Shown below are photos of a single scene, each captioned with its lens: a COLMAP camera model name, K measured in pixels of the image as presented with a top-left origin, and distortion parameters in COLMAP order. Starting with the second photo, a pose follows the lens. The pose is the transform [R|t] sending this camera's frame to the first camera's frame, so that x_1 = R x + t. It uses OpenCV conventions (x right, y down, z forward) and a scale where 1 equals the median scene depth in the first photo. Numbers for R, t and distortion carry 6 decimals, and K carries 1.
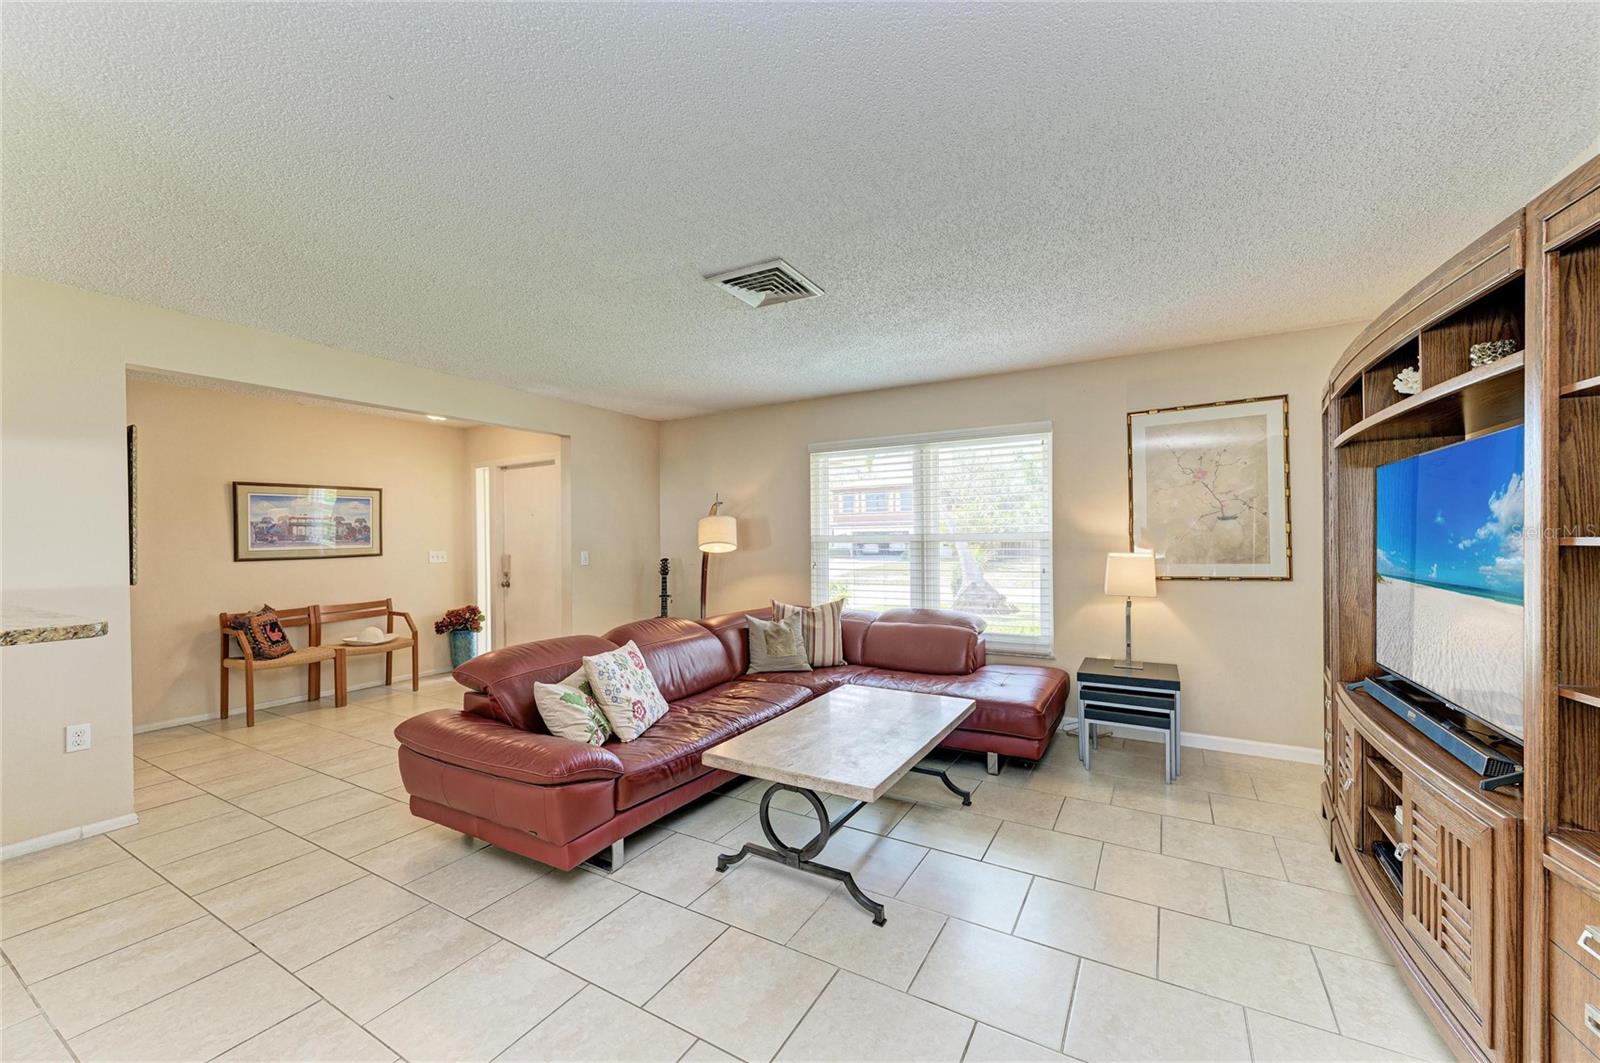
lens RADIAL K [[610.9, 0, 798.4], [0, 610.9, 539.4], [0, 0, 1]] dist [0.014809, -0.001937]
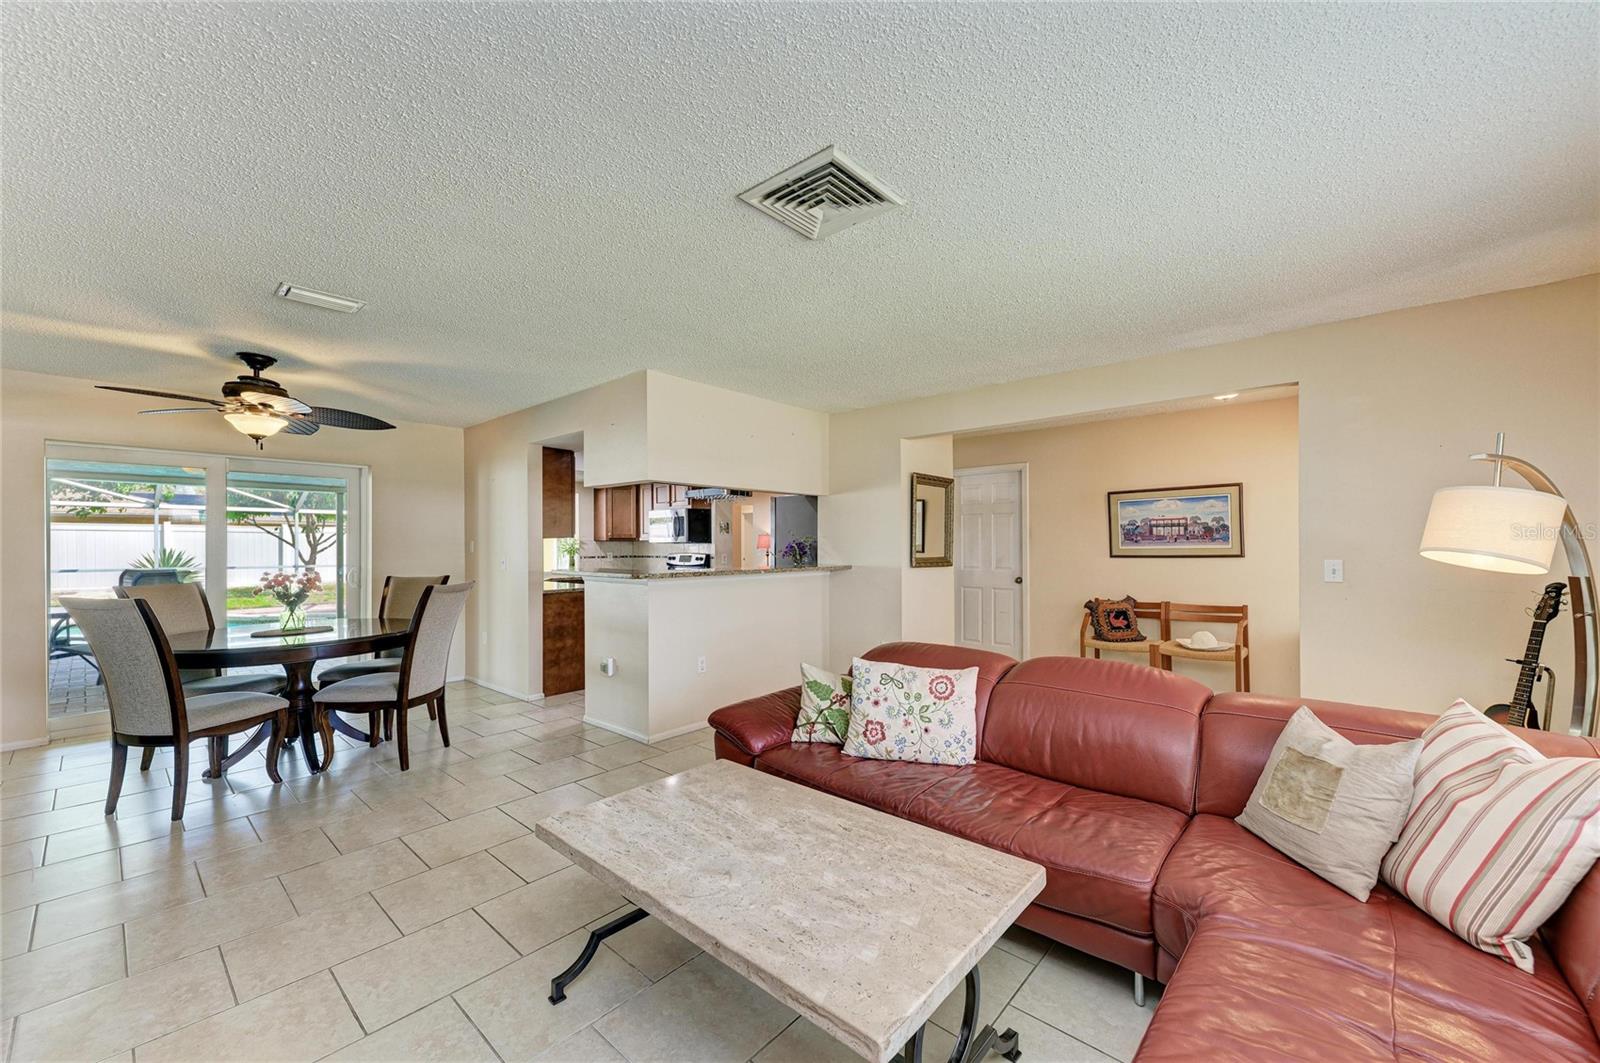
lens RADIAL K [[610.9, 0, 811.7], [0, 610.9, 544.2], [0, 0, 1]] dist [0.014809, -0.001937]
pose [[-0.176200, 0.010411, -0.984299, 0.365732], [0.005496, 0.999939, 0.009593, -0.005016], [0.984339, -0.003720, -0.176246, 0.603929]]
